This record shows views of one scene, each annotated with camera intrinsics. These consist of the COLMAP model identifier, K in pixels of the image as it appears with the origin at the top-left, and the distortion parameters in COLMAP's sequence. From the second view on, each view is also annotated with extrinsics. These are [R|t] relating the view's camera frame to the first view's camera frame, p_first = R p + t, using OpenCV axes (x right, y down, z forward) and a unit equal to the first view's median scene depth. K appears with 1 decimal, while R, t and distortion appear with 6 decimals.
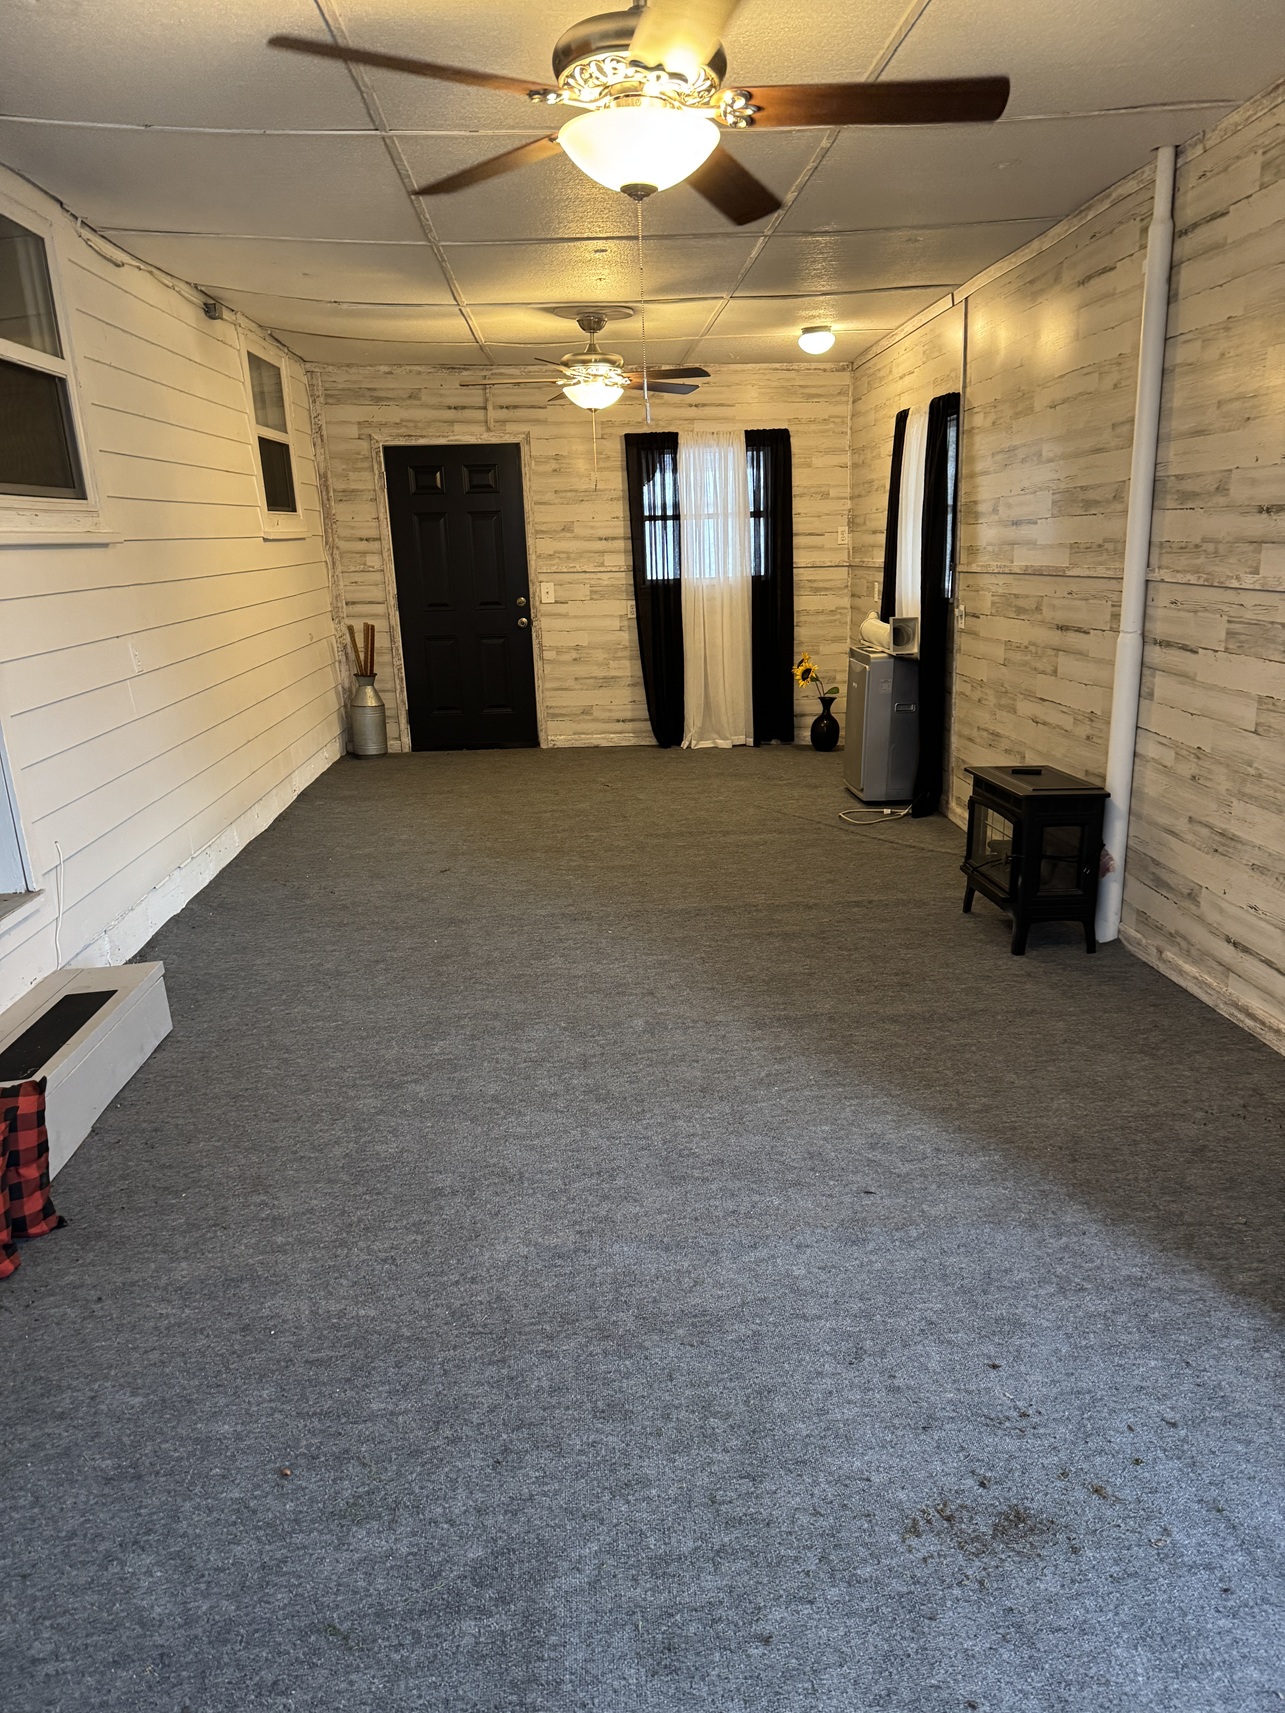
lens RADIAL K [[1207.6, 0, 627.8], [0, 1207.6, 866.3], [0, 0, 1]] dist [0.079172, -0.101918]
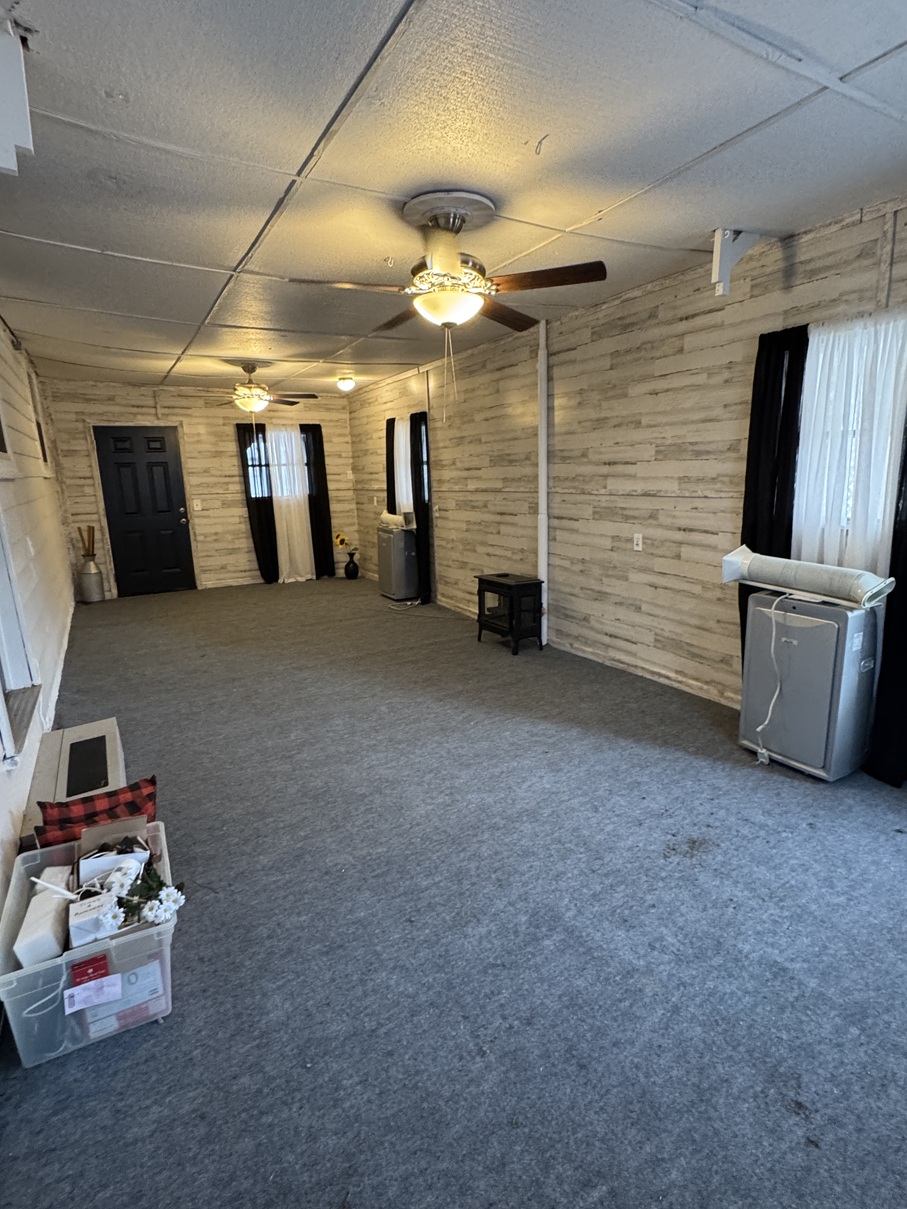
lens RADIAL K [[625.7, 0, 452.2], [0, 625.7, 600.5], [0, 0, 1]] dist [-0.006960, 0.001766]
pose [[0.895096, -0.088736, 0.436955, -0.256845], [0.119204, 0.991949, -0.042744, 0.007049], [-0.429644, 0.090347, 0.898467, -0.007006]]
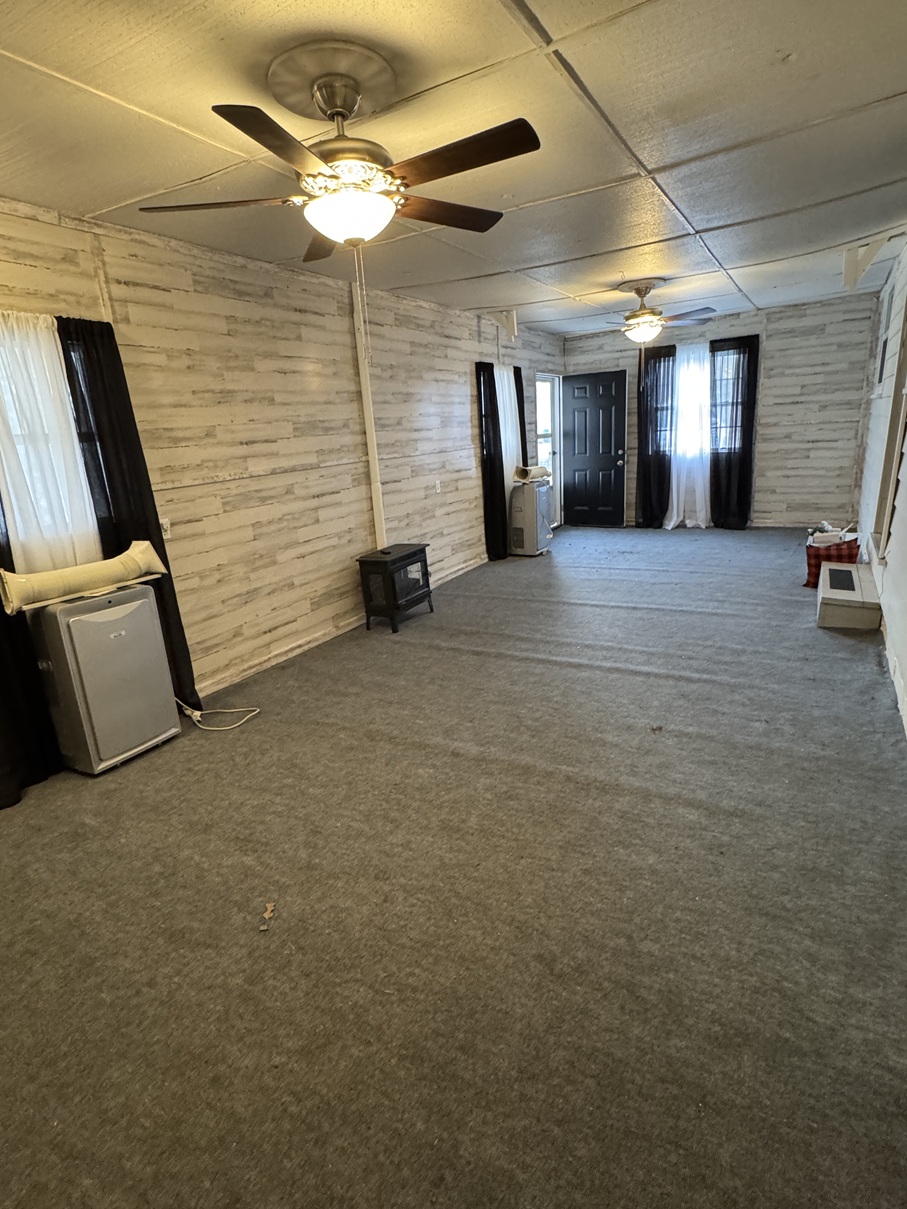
lens RADIAL K [[625.7, 0, 444.2], [0, 625.7, 607.5], [0, 0, 1]] dist [-0.006960, 0.001766]
pose [[-0.834164, -0.060753, 0.548160, -0.331910], [0.233853, 0.861180, 0.451311, -0.430901], [-0.499483, 0.504656, -0.704158, 1.652552]]
